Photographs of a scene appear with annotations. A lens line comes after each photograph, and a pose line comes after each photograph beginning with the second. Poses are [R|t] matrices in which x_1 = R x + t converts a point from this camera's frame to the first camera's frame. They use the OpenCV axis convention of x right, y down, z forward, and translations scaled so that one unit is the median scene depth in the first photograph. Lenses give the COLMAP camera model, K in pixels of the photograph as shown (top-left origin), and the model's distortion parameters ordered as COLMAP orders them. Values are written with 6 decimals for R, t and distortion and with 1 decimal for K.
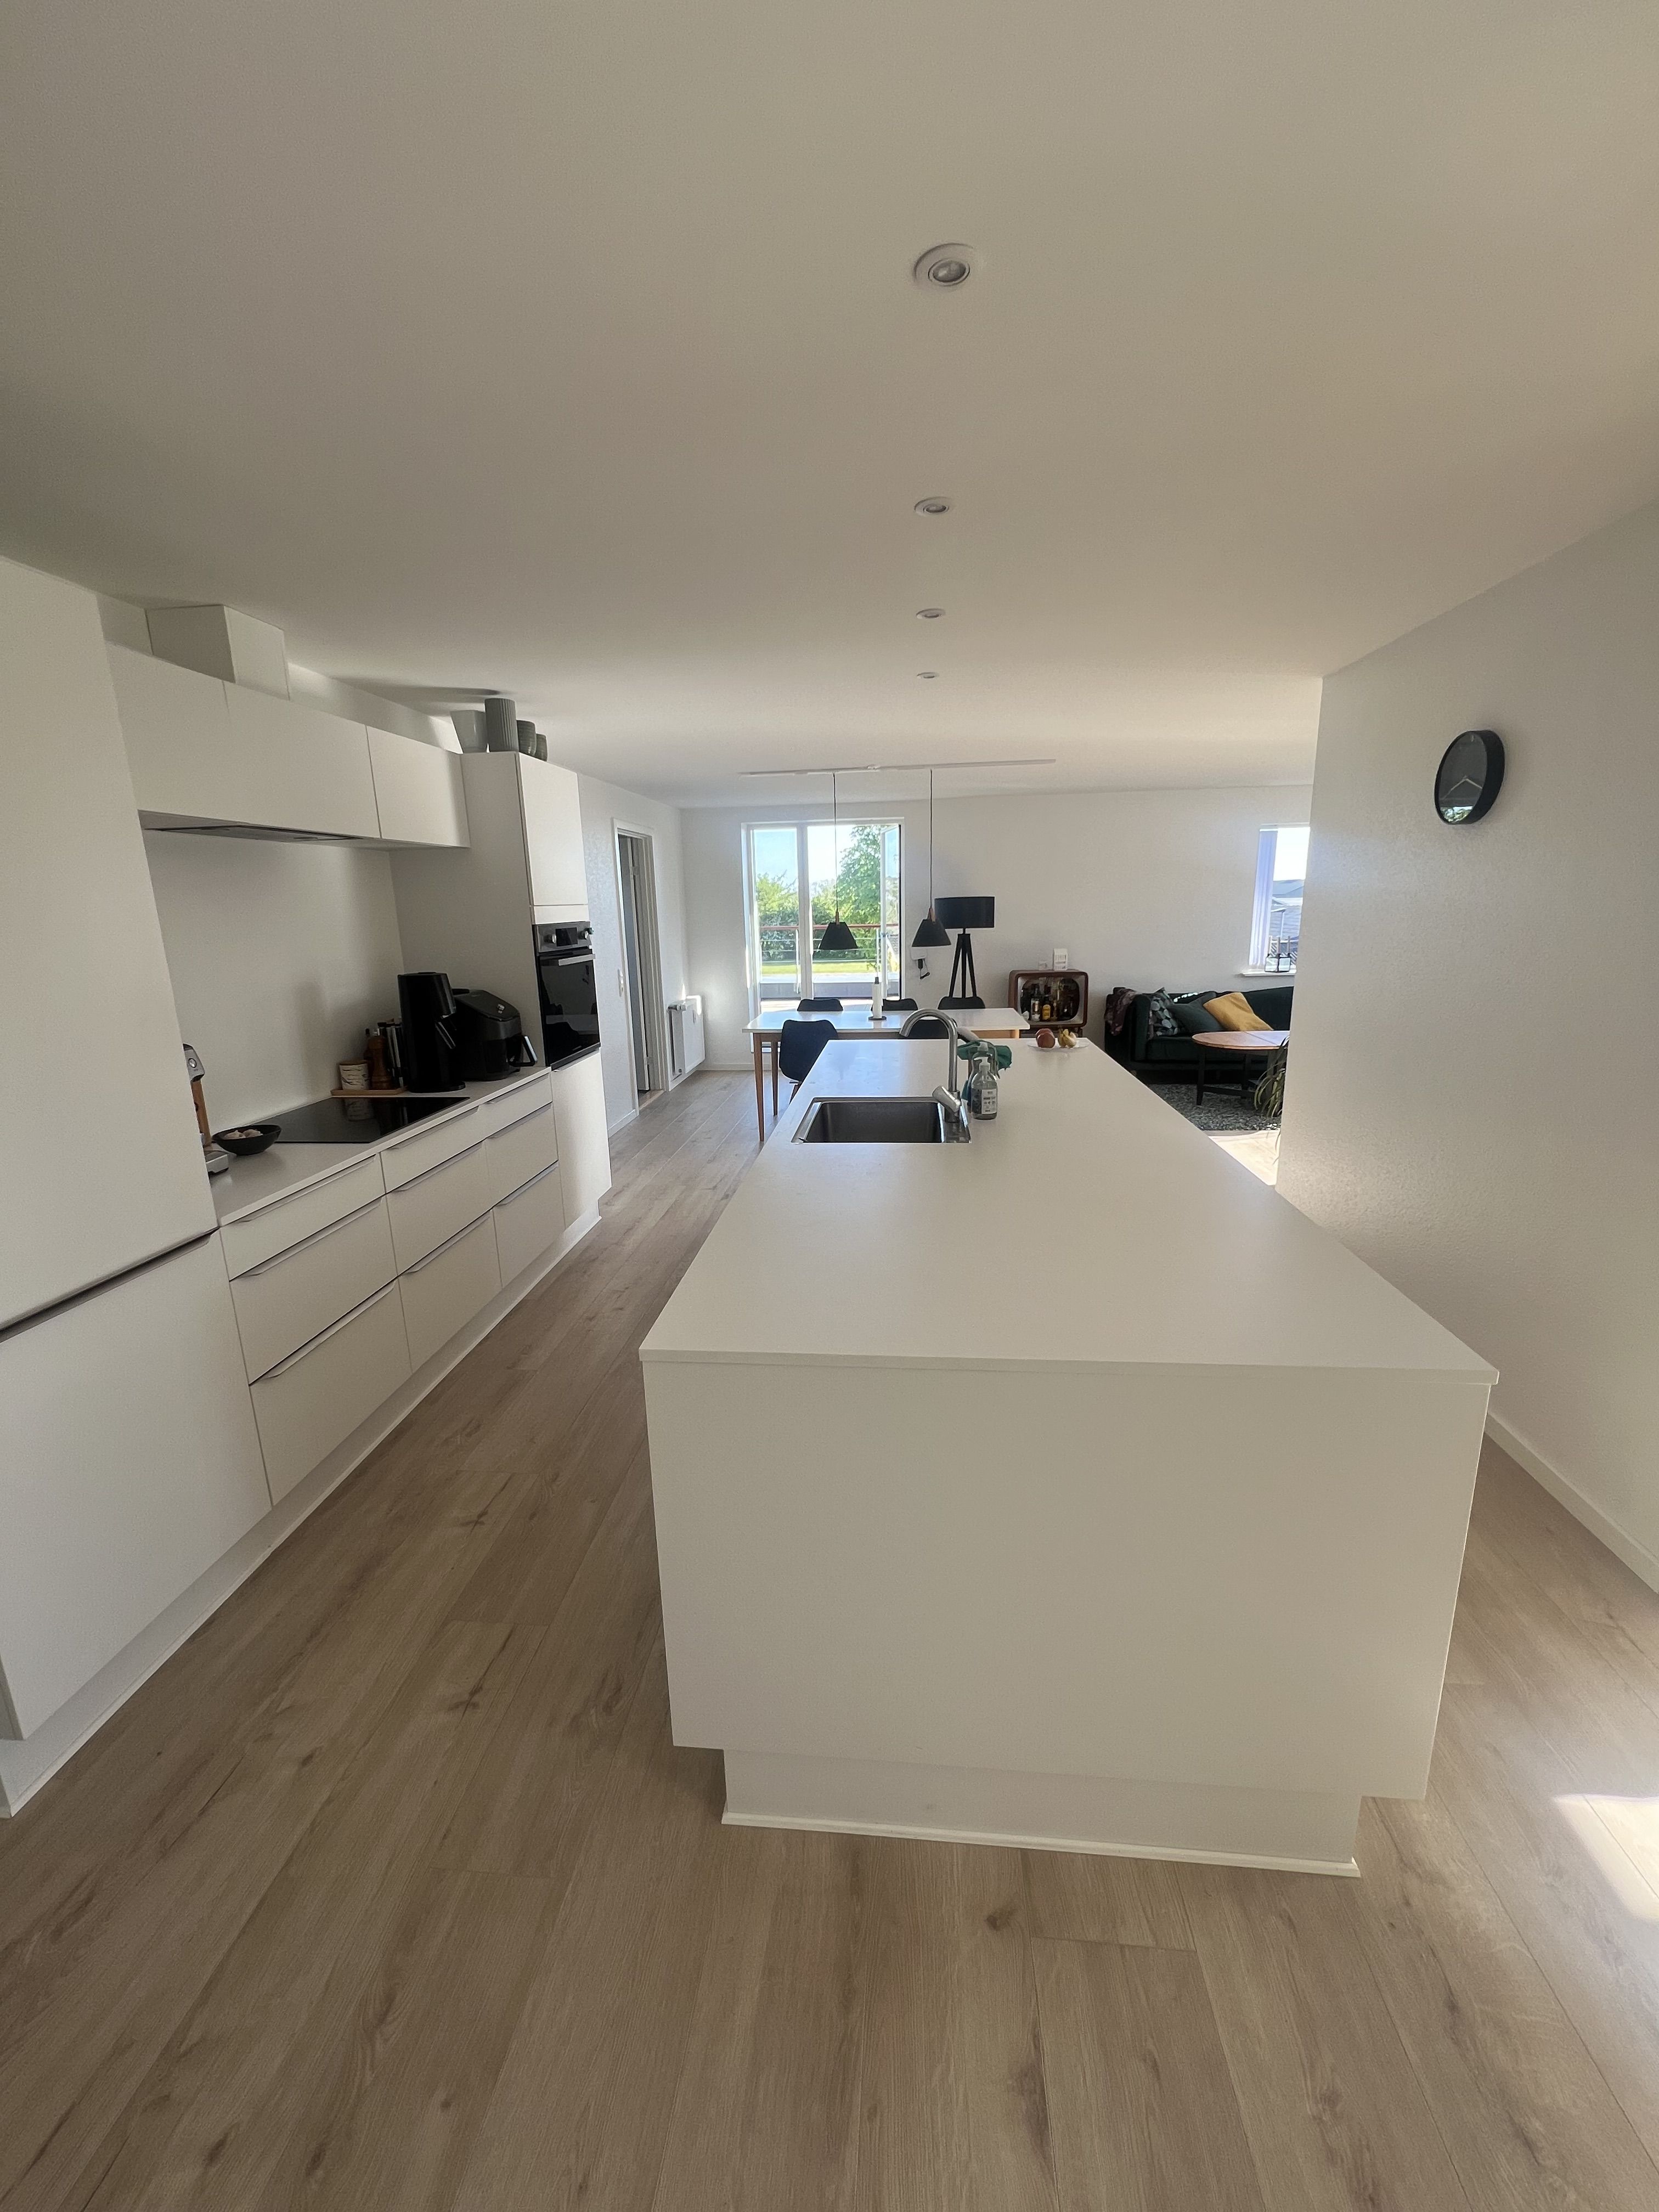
lens RADIAL K [[882.6, 0, 827.2], [0, 882.6, 1105.1], [0, 0, 1]] dist [-0.002662, 0.000714]
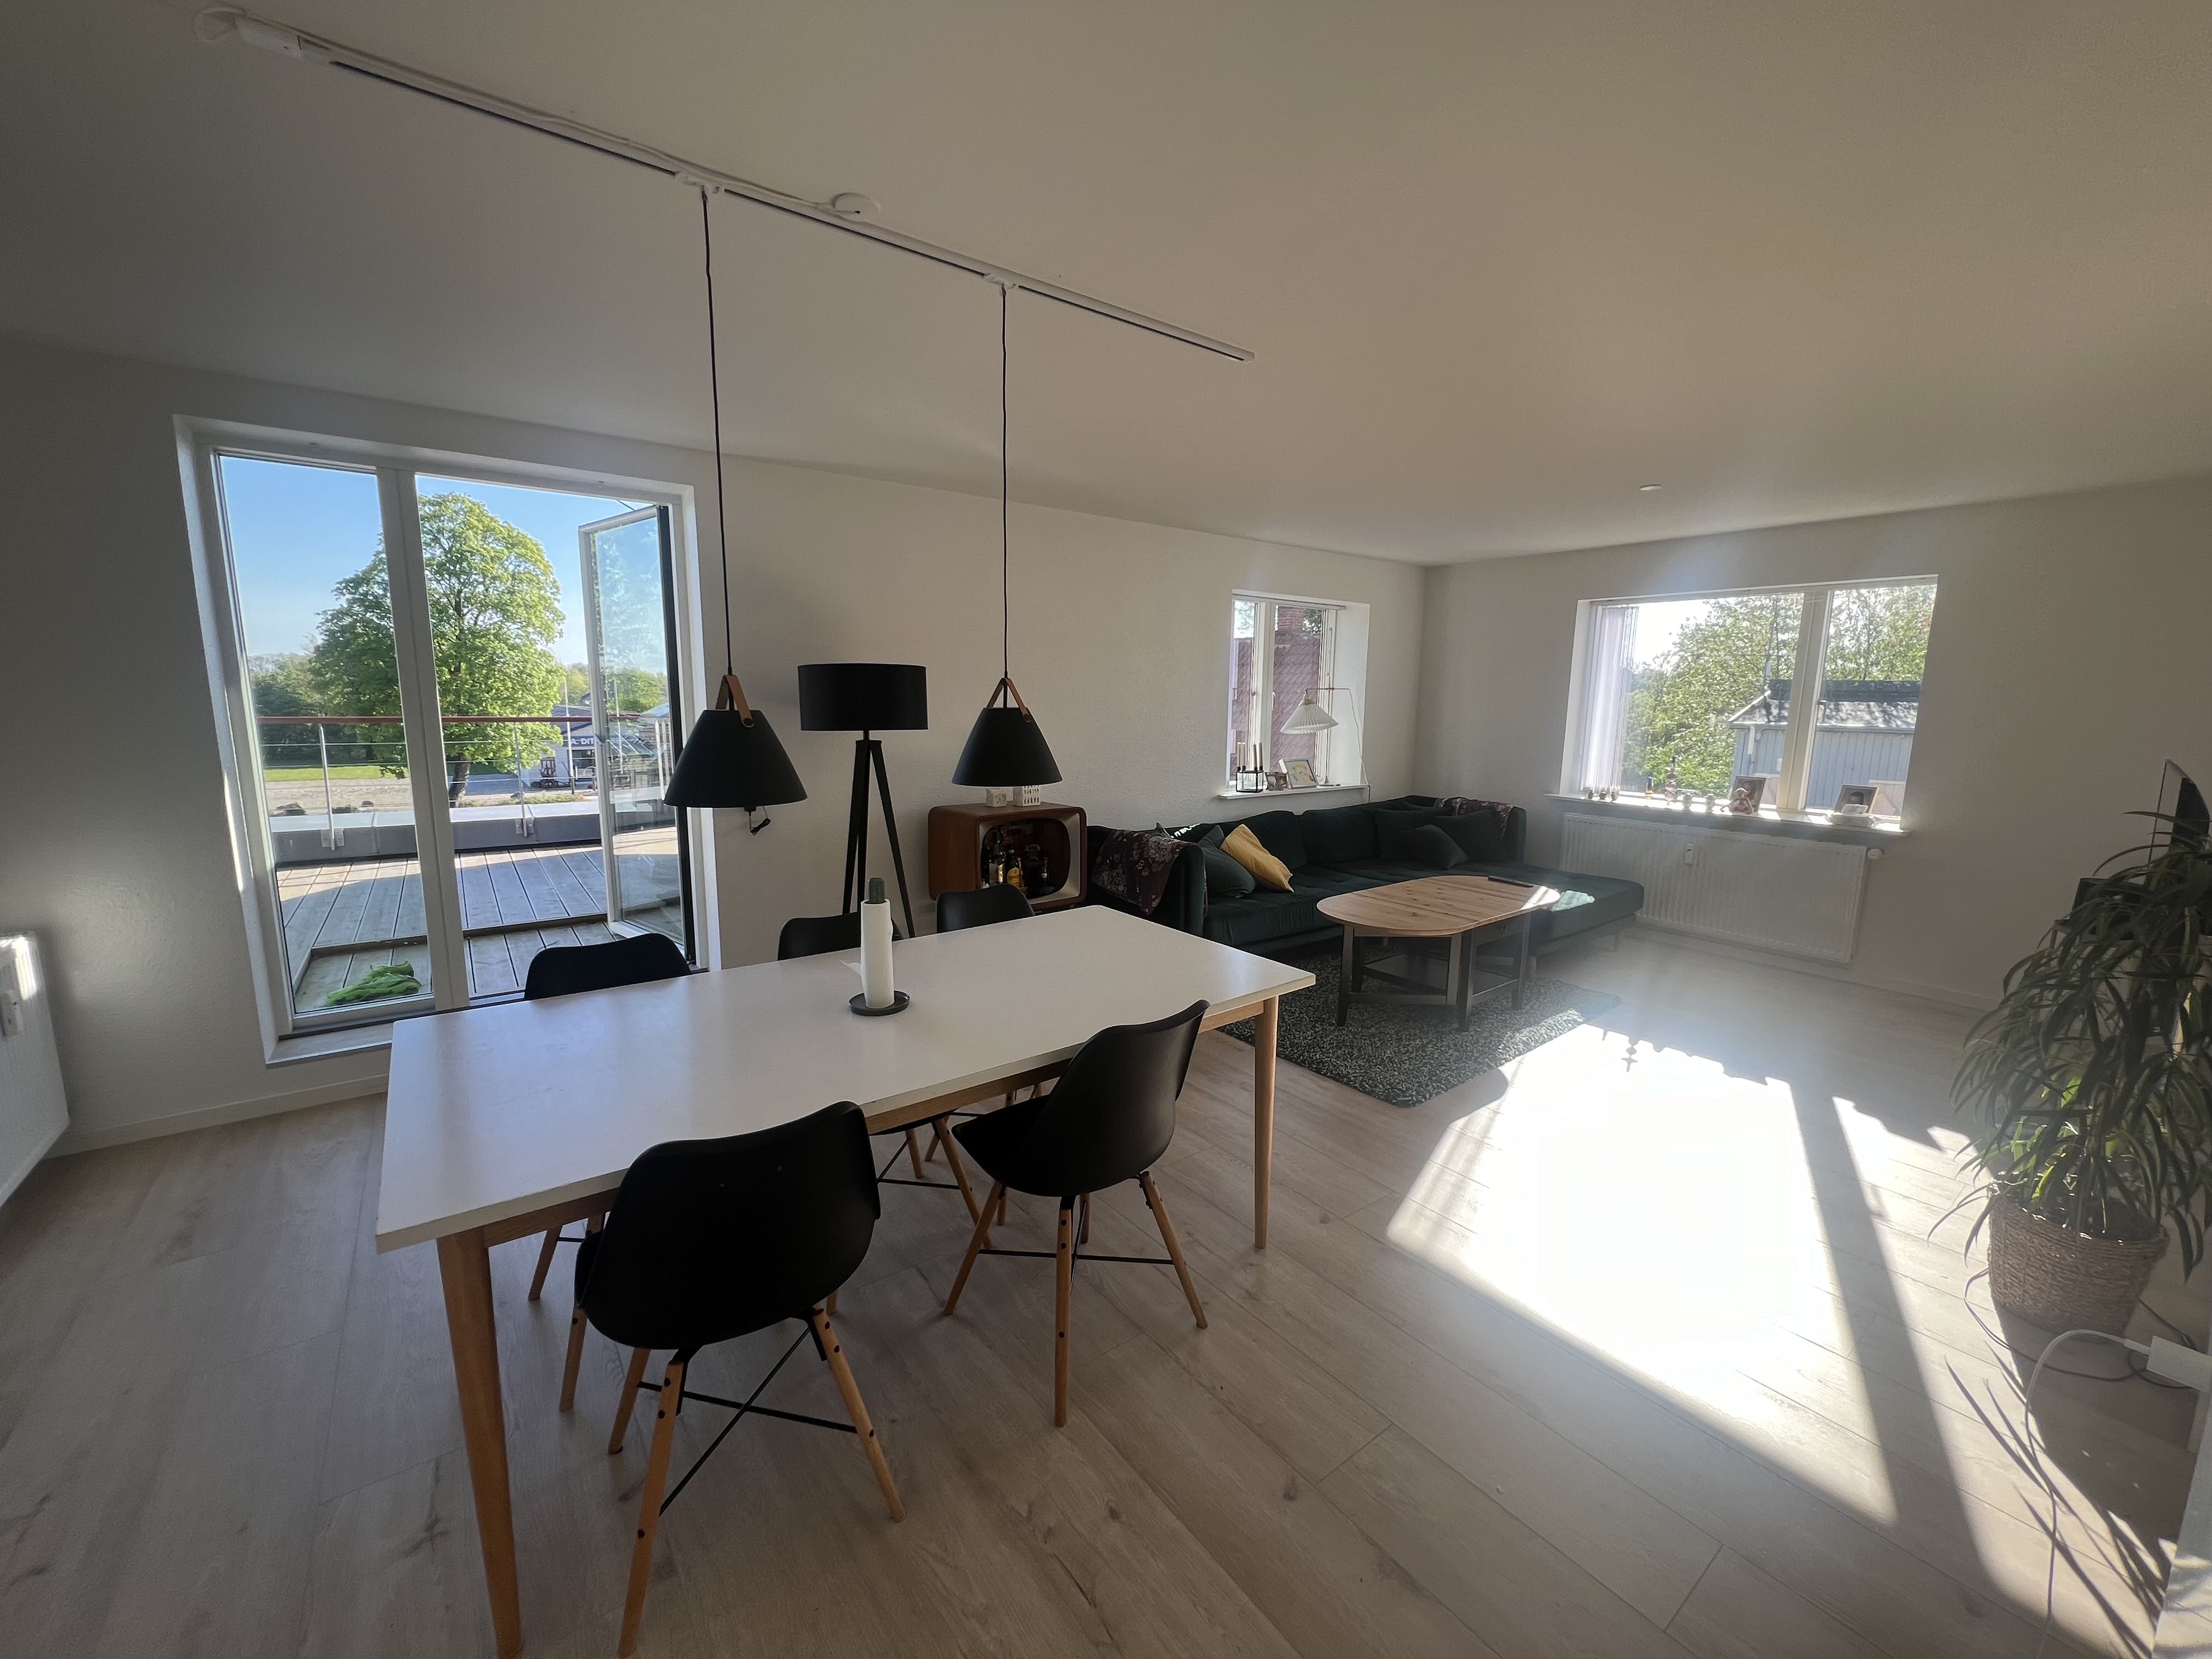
lens RADIAL K [[882.6, 0, 1101.0], [0, 882.6, 831.9], [0, 0, 1]] dist [-0.002662, 0.000714]
pose [[0.736279, -0.069175, 0.673133, -0.081004], [0.120721, 0.992231, -0.030078, -0.116722], [-0.665823, 0.103407, 0.738909, 0.573927]]
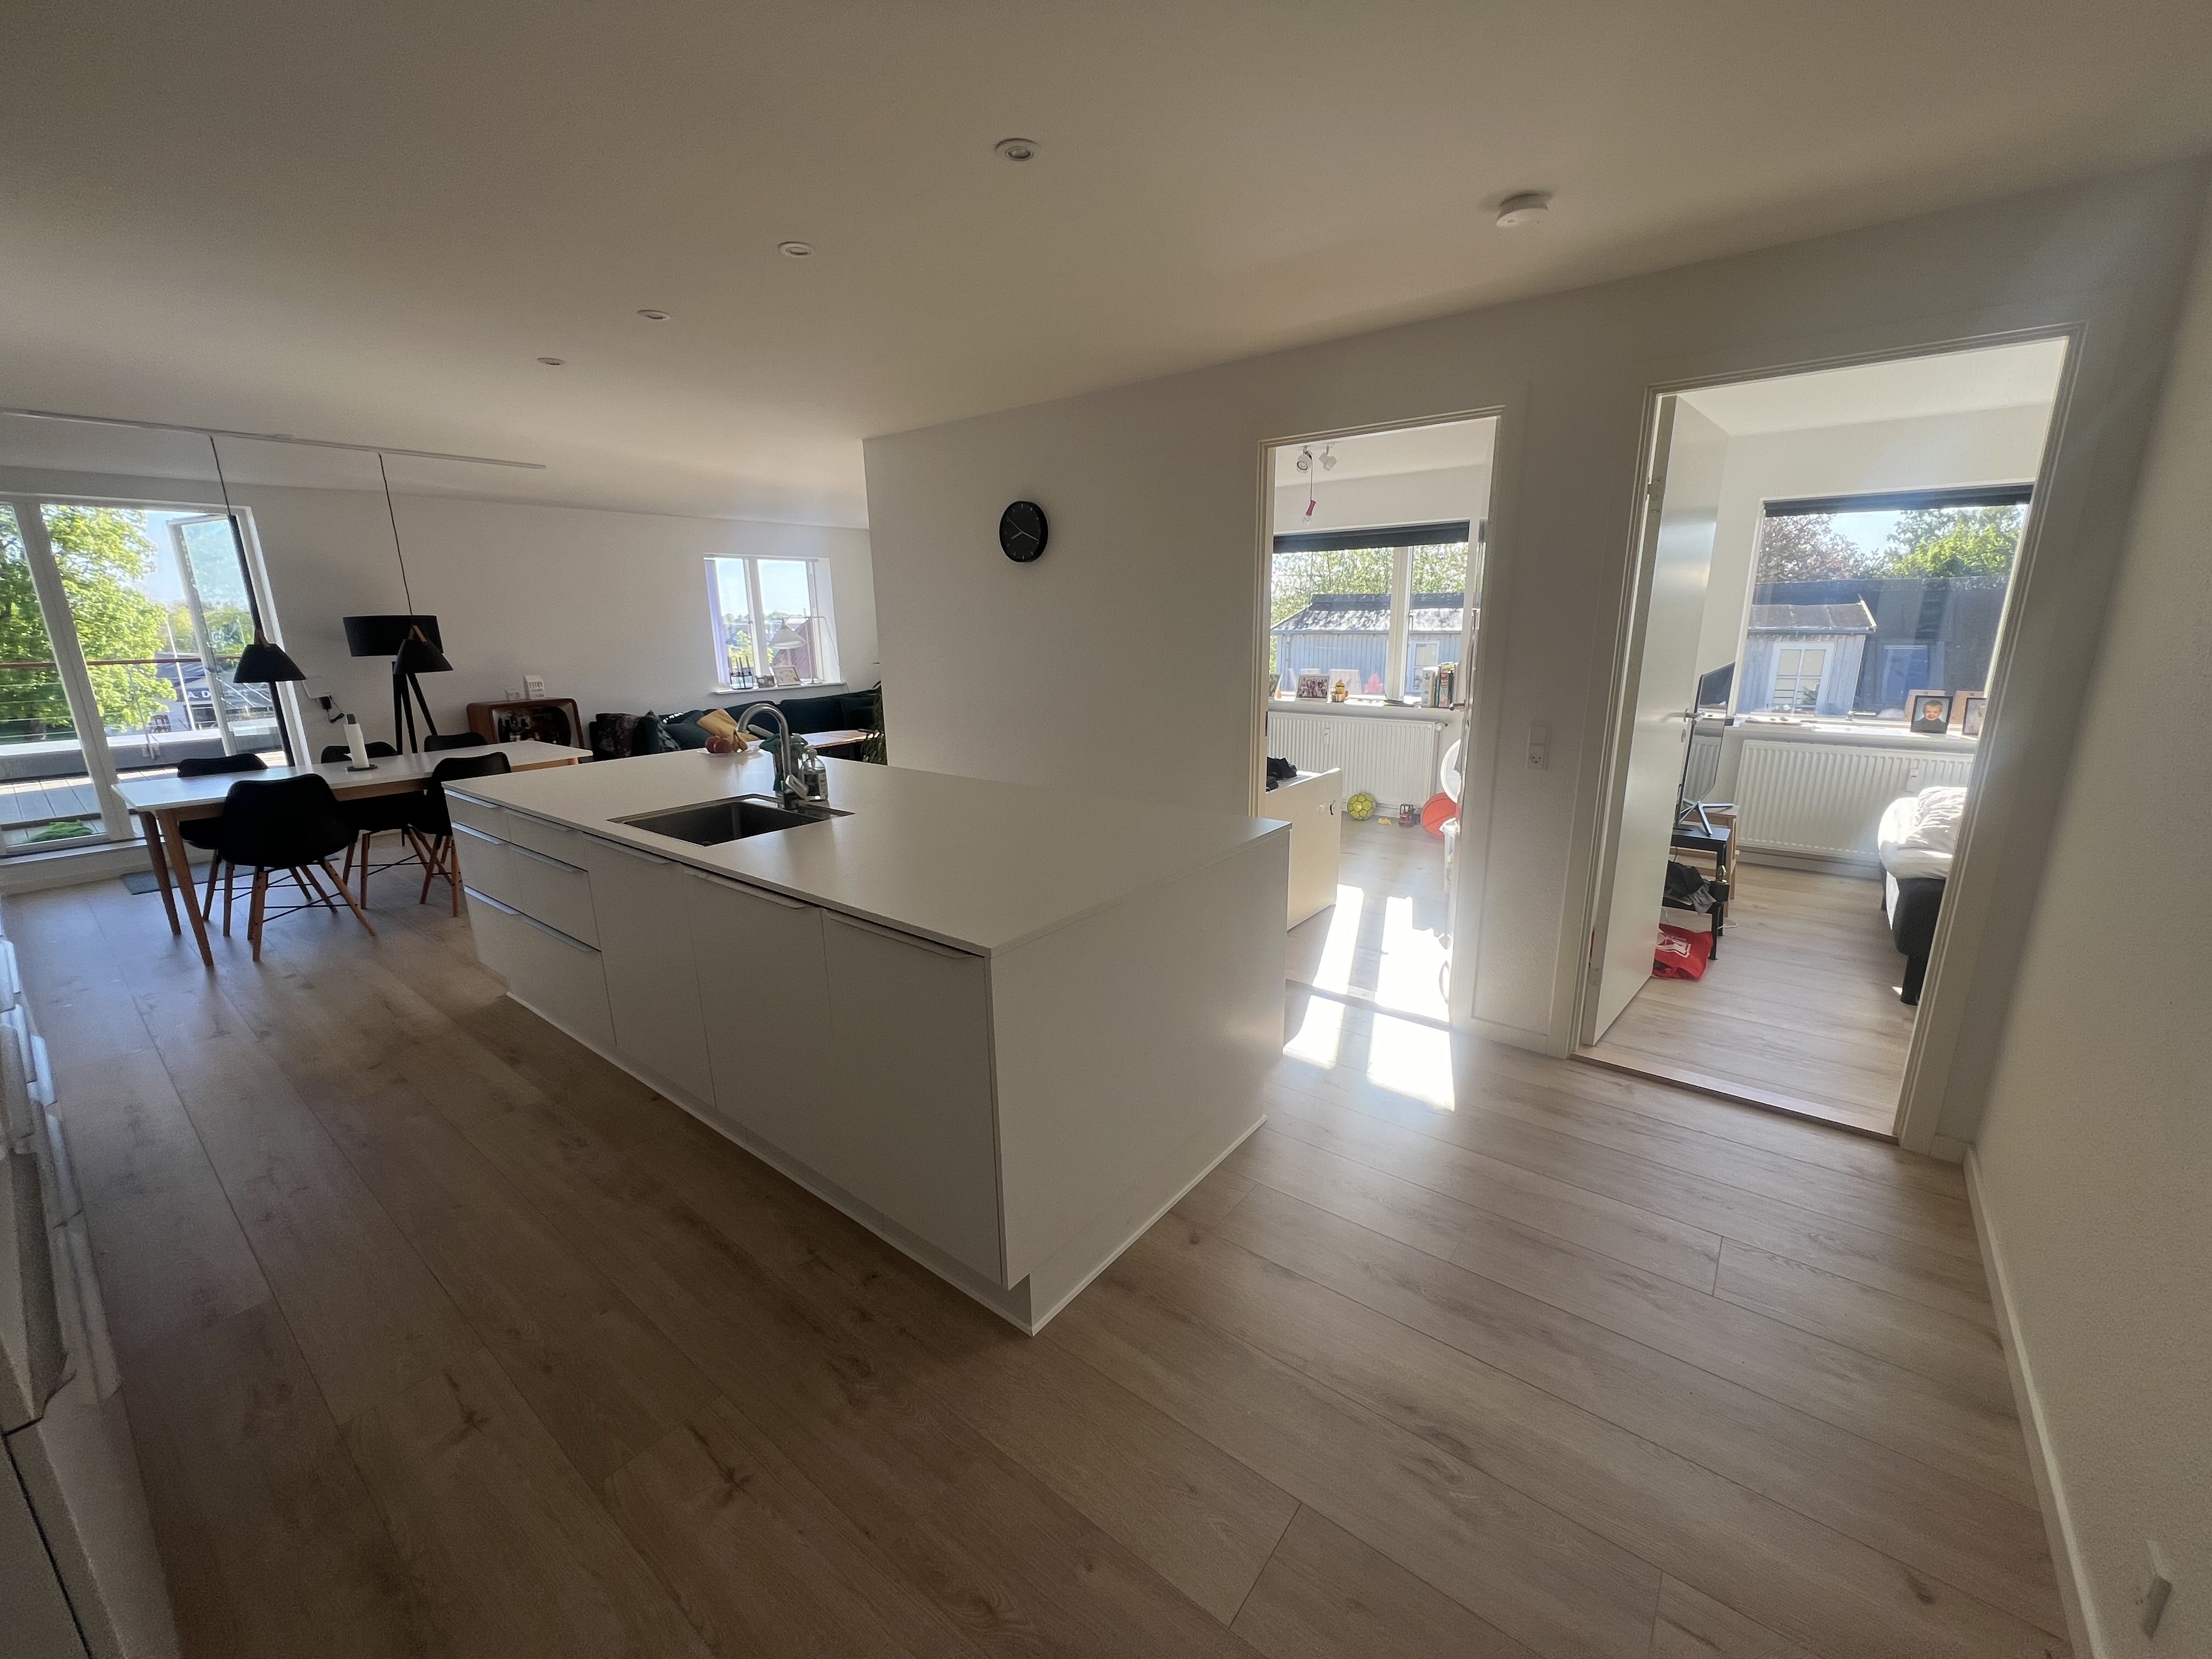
lens RADIAL K [[882.6, 0, 1106.2], [0, 882.6, 833.1], [0, 0, 1]] dist [-0.002662, 0.000714]
pose [[0.535070, -0.185815, 0.824119, -0.198676], [0.191669, 0.976774, 0.095791, 0.006400], [-0.822778, 0.106703, 0.558257, 0.032261]]
